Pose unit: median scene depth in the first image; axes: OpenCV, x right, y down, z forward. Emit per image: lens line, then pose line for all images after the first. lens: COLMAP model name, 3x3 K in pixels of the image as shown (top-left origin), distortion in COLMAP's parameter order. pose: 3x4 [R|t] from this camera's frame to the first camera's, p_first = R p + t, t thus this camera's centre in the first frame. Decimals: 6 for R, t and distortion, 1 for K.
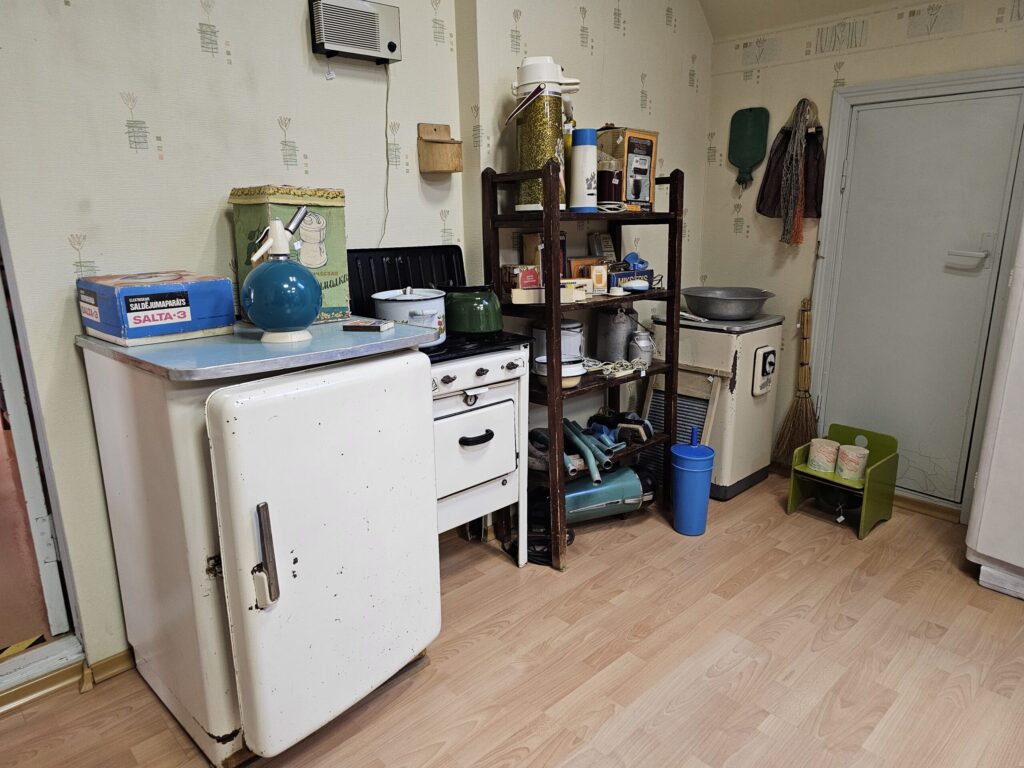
lens RADIAL K [[725.4, 0, 512.0], [0, 725.4, 384.0], [0, 0, 1]] dist [0.062777, -0.060483]
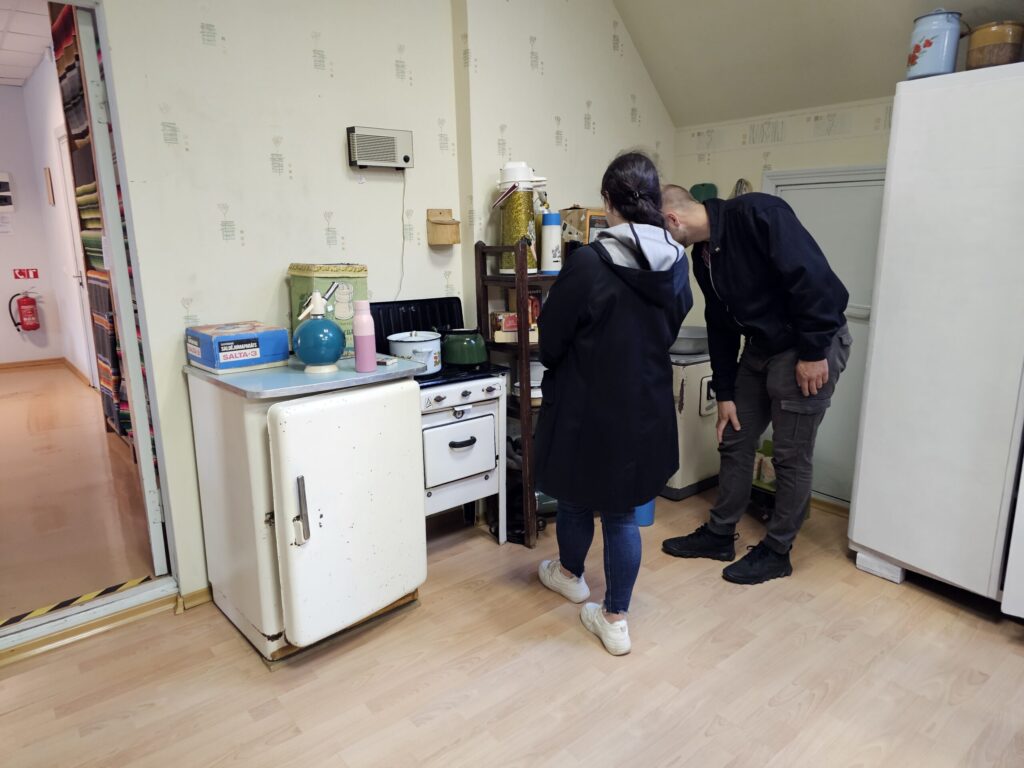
lens RADIAL K [[682.5, 0, 505.3], [0, 682.5, 378.3], [0, 0, 1]] dist [0.072634, -0.045031]
pose [[0.997663, 0.014767, -0.066714, 0.116633], [-0.017110, 0.999252, -0.034690, -0.002333], [0.066151, 0.035750, 0.997169, -0.273178]]
